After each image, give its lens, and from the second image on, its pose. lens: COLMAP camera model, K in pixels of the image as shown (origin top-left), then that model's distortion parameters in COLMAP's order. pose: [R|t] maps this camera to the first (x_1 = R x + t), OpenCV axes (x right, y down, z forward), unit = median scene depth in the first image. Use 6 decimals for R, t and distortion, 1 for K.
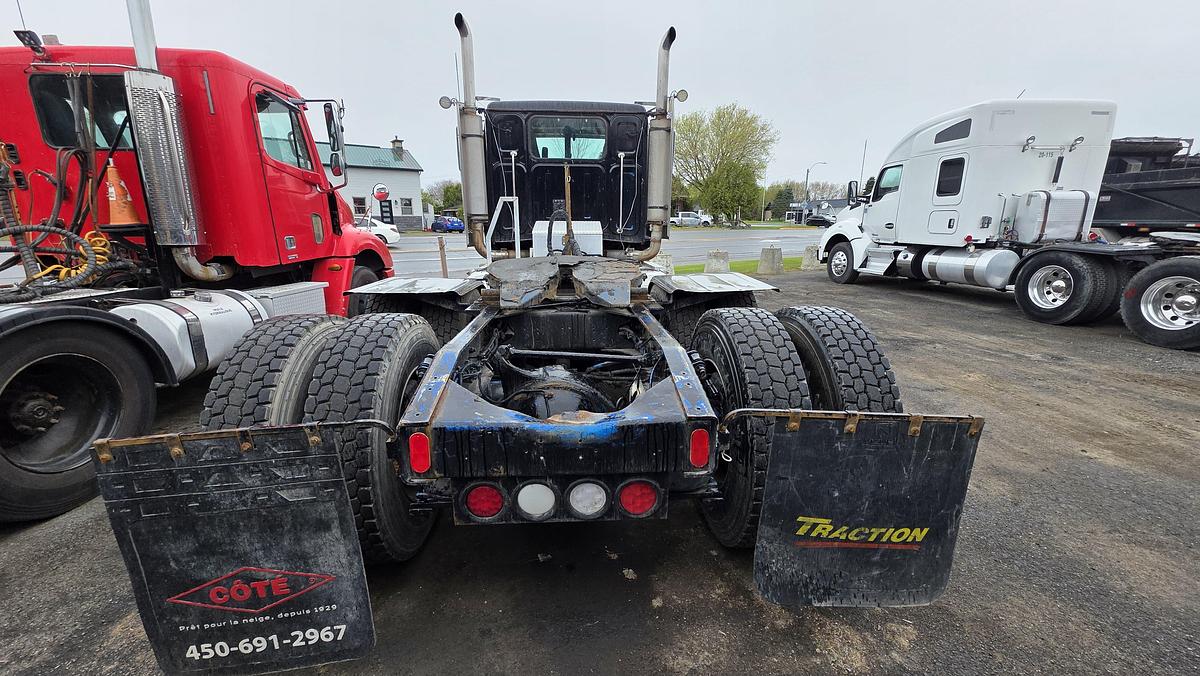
lens RADIAL K [[473.3, 0, 599.3], [0, 473.3, 341.0], [0, 0, 1]] dist [0.005623, -0.000563]
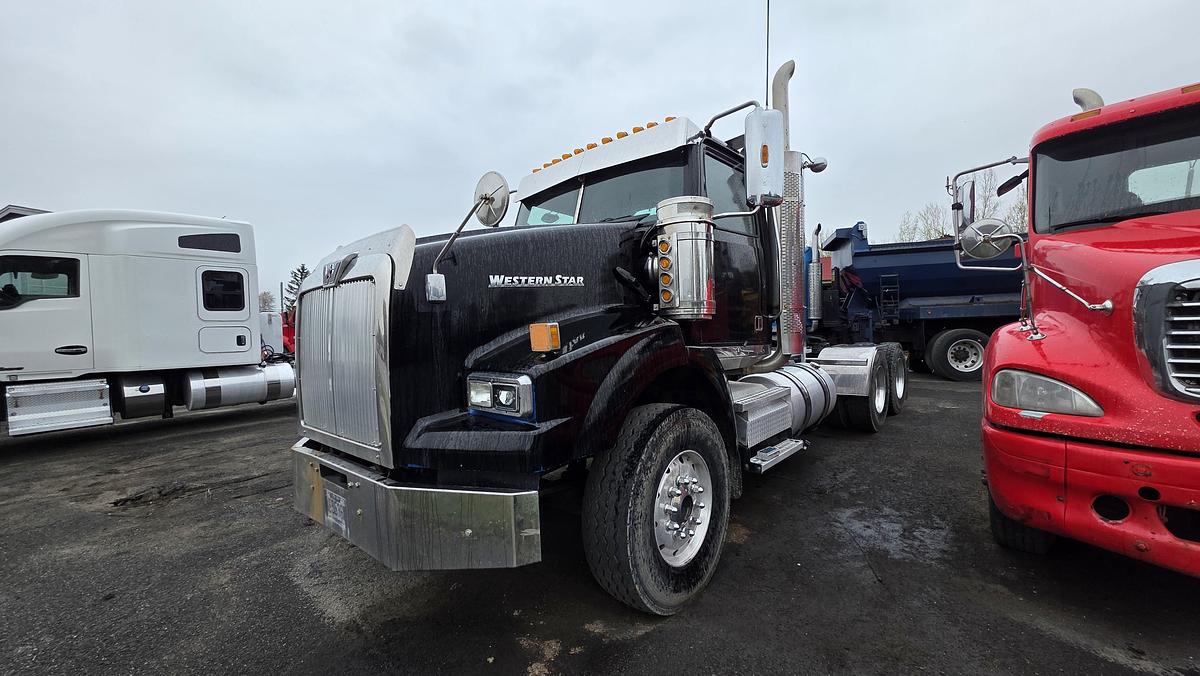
lens RADIAL K [[473.3, 0, 599.3], [0, 473.3, 341.0], [0, 0, 1]] dist [0.005623, -0.000563]
pose [[-0.705704, 0.006061, 0.708481, -0.541548], [0.205431, 0.958757, 0.196424, -0.399157], [-0.678071, 0.284161, -0.677844, 1.618778]]
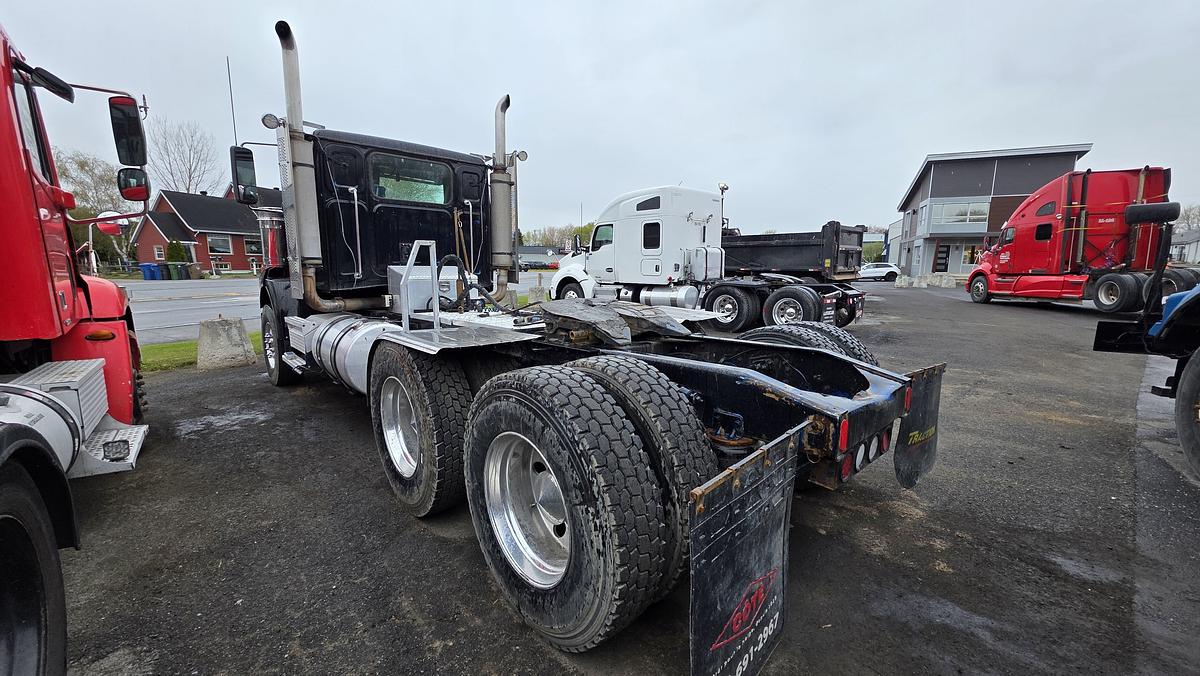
lens RADIAL K [[473.3, 0, 599.3], [0, 473.3, 341.0], [0, 0, 1]] dist [0.005623, -0.000563]
pose [[0.777457, -0.096634, 0.621468, -0.377705], [0.151316, 0.987841, -0.035695, -0.020089], [-0.610462, 0.121789, 0.782626, 0.068235]]
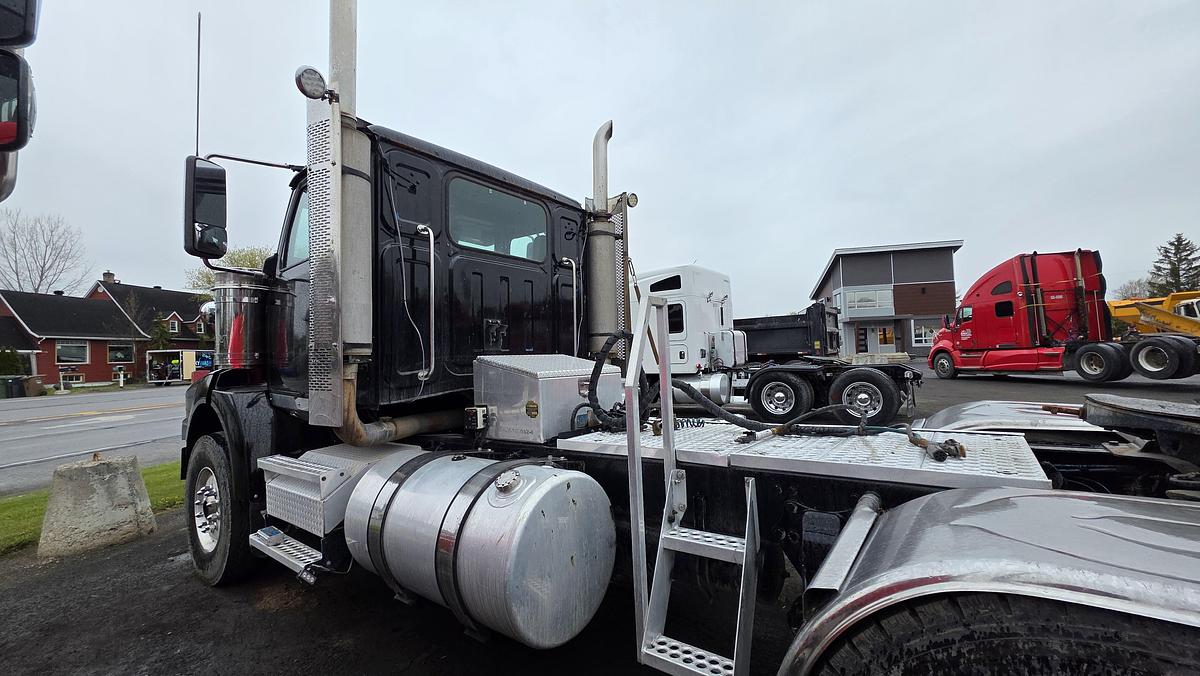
lens RADIAL K [[473.3, 0, 599.3], [0, 473.3, 341.0], [0, 0, 1]] dist [0.005623, -0.000563]
pose [[0.655438, 0.002521, 0.755244, -0.417820], [0.220028, 0.955979, -0.194142, -0.134457], [-0.722487, 0.293423, 0.626031, 0.552323]]
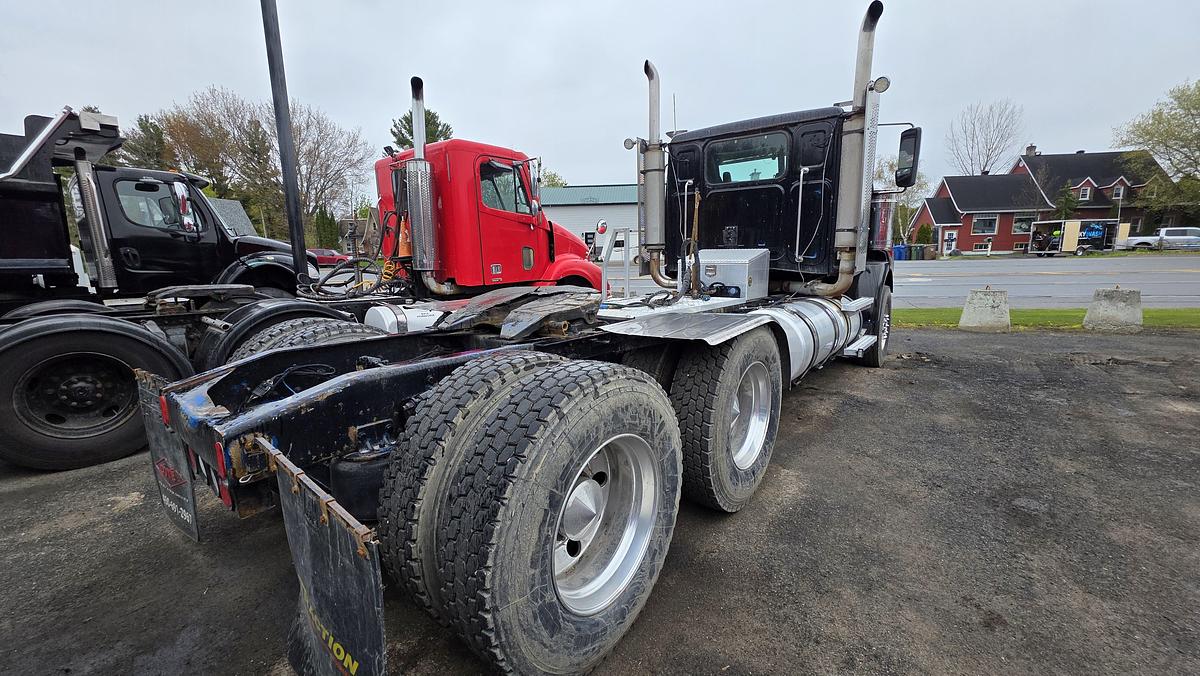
lens RADIAL K [[473.3, 0, 599.3], [0, 473.3, 341.0], [0, 0, 1]] dist [0.005623, -0.000563]
pose [[0.745764, 0.113343, -0.656498, 0.348215], [-0.148761, 0.988872, 0.001738, -0.039595], [0.649389, 0.096366, 0.754326, 0.154119]]
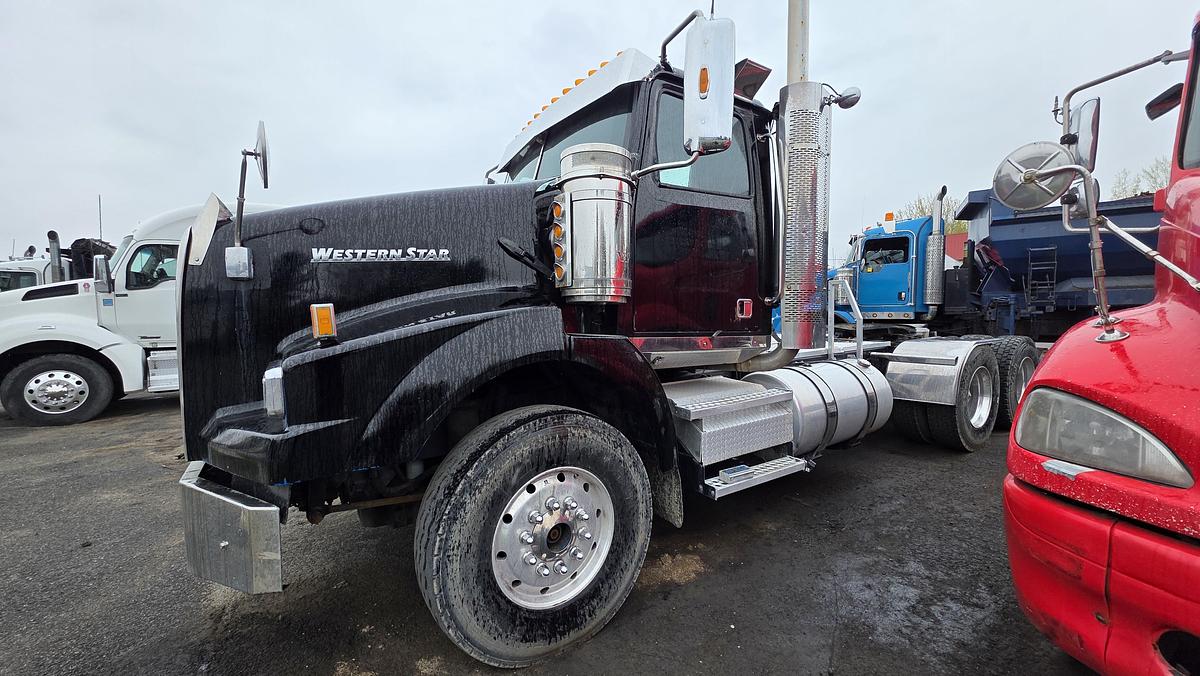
lens RADIAL K [[473.3, 0, 599.3], [0, 473.3, 341.0], [0, 0, 1]] dist [0.005623, -0.000563]
pose [[-0.504288, -0.038948, 0.862656, -0.597659], [0.227695, 0.957632, 0.176341, -0.344406], [-0.832975, 0.285349, -0.474054, 1.415435]]
